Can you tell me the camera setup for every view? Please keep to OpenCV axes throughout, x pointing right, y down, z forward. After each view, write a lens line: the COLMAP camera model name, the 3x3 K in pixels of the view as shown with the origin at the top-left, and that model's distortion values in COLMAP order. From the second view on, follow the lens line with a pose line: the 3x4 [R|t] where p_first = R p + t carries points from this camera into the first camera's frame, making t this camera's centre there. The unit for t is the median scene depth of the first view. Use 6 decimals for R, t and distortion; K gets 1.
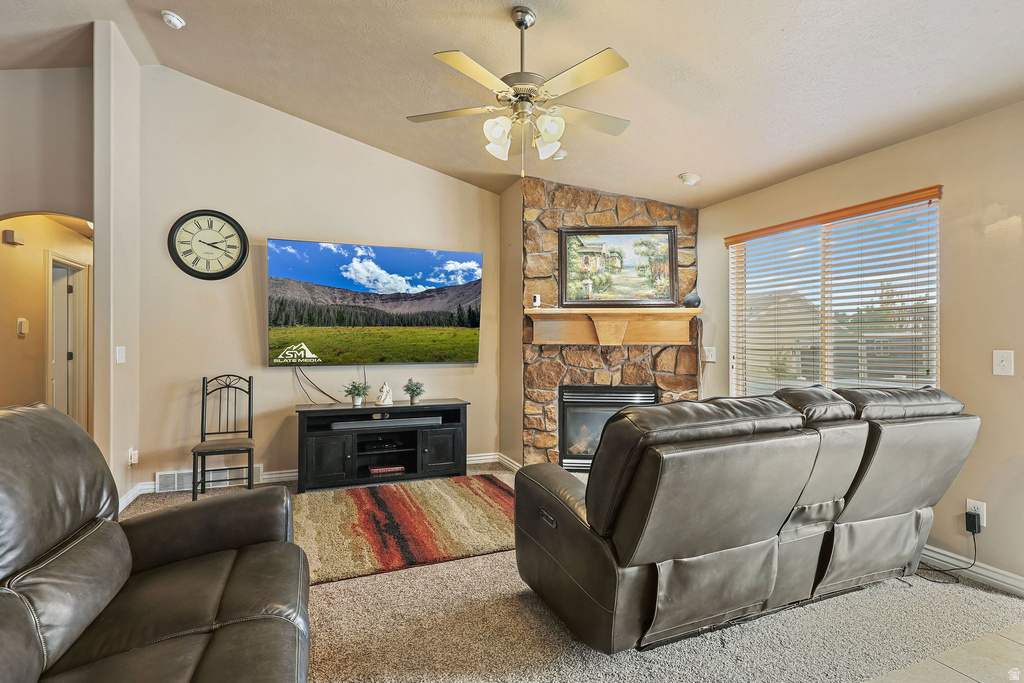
lens RADIAL K [[496.1, 0, 513.0], [0, 496.1, 344.1], [0, 0, 1]] dist [-0.005995, 0.001109]
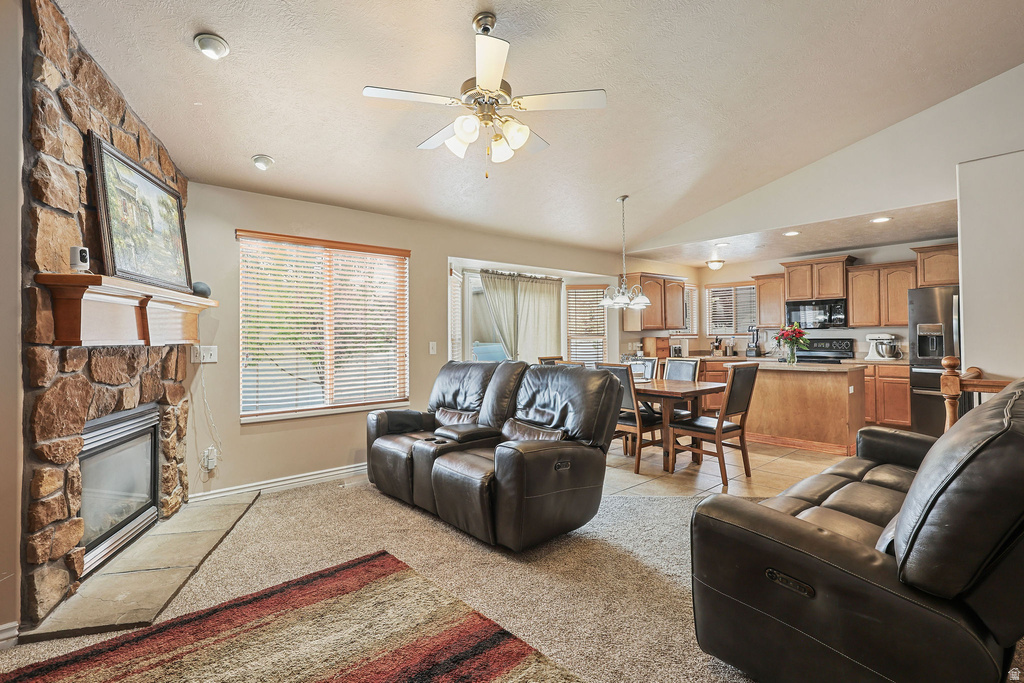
lens RADIAL K [[470.7, 0, 510.2], [0, 470.7, 333.2], [0, 0, 1]] dist [-0.000617, -0.002484]
pose [[-0.310994, 0.008335, 0.950375, -0.540664], [0.013013, 0.999905, -0.004511, -0.004934], [-0.950323, 0.010964, -0.311073, 0.737108]]
